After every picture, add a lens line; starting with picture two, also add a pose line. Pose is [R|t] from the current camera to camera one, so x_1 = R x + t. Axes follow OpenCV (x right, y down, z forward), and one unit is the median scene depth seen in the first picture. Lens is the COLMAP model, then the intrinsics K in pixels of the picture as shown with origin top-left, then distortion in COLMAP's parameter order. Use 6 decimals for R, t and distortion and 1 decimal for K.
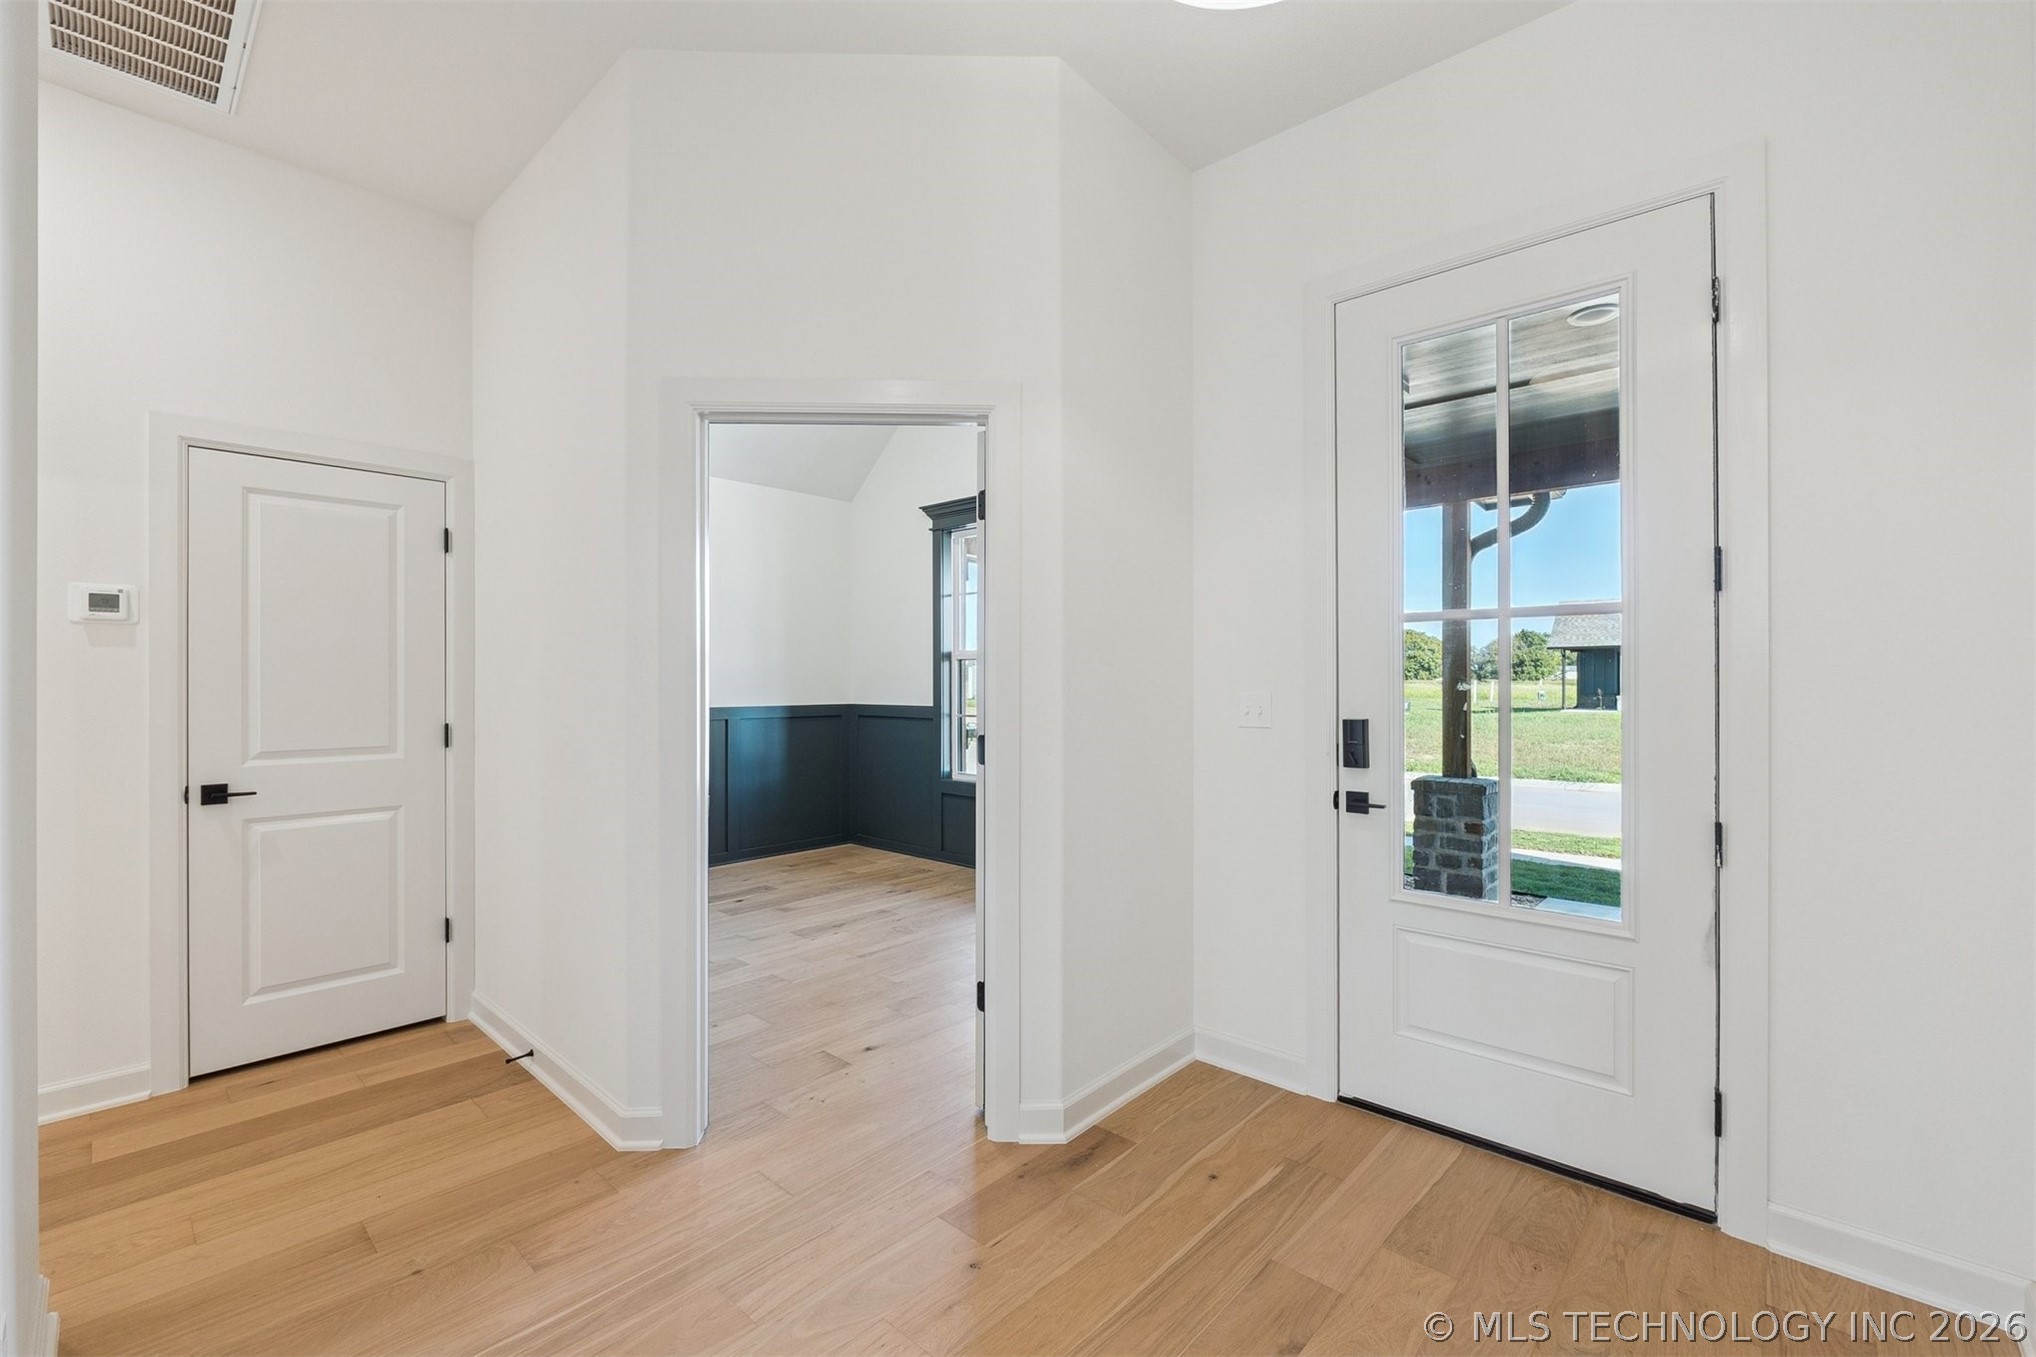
lens RADIAL K [[866.0, 0, 1004.6], [0, 866.0, 661.4], [0, 0, 1]] dist [-0.010045, 0.000651]
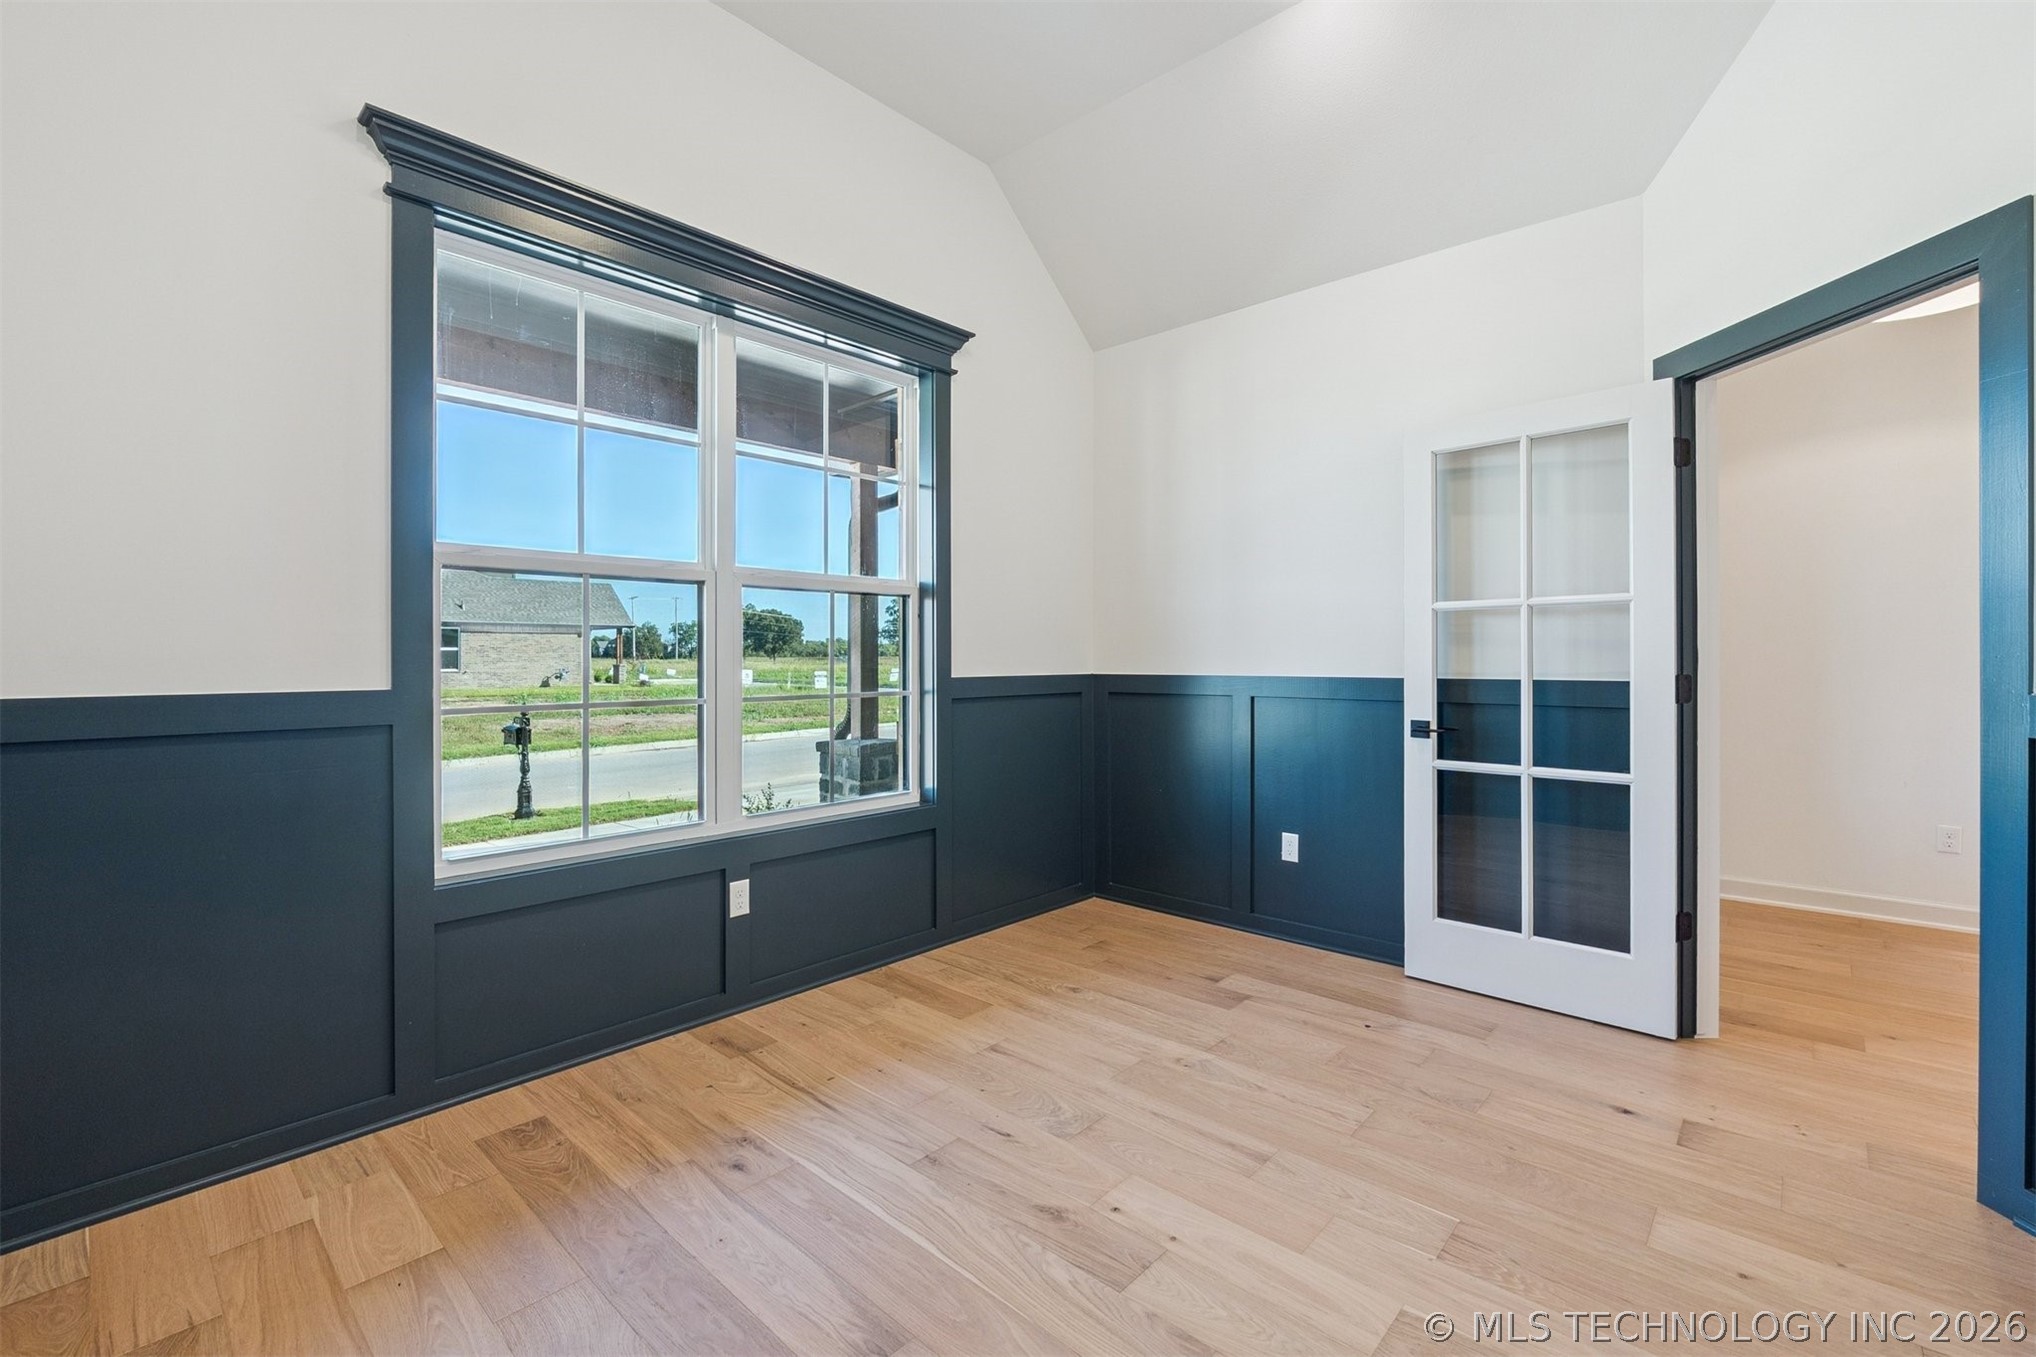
lens RADIAL K [[866.0, 0, 1007.4], [0, 866.0, 664.1], [0, 0, 1]] dist [-0.010045, 0.000651]
pose [[-0.005516, -0.006995, 0.999960, -0.434888], [-0.020447, 0.999767, 0.006881, 0.032558], [-0.999776, -0.020408, -0.005657, 0.750691]]
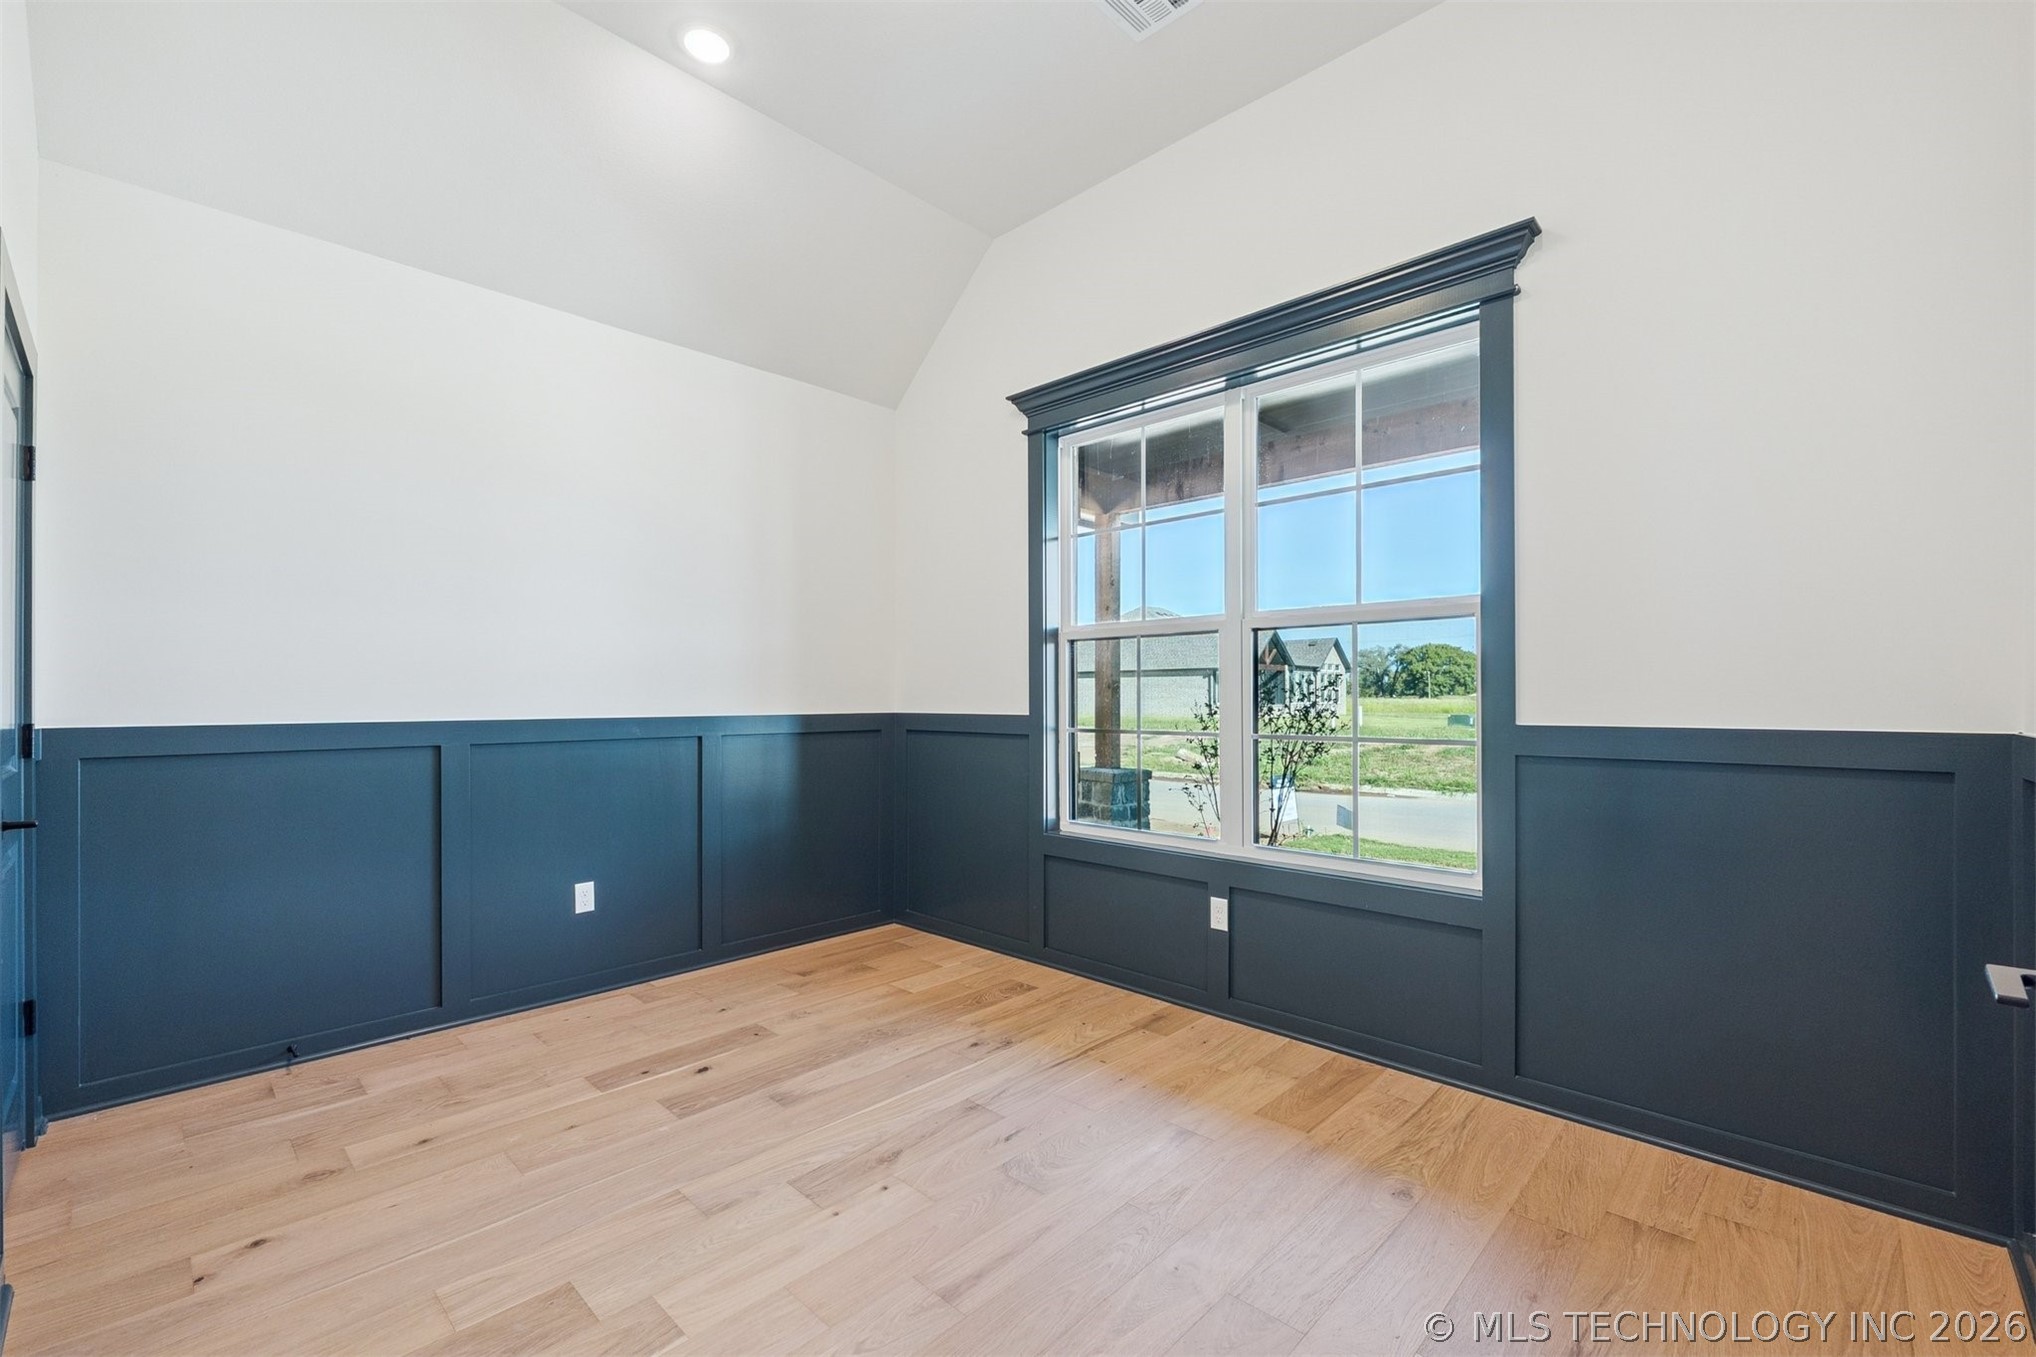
lens RADIAL K [[866.0, 0, 1023.8], [0, 866.0, 690.0], [0, 0, 1]] dist [-0.010045, 0.000651]
pose [[0.999956, 0.000309, -0.009386, -0.081029], [-0.000168, 0.999886, 0.015105, 0.024208], [0.009390, -0.015103, 0.999842, 0.376415]]
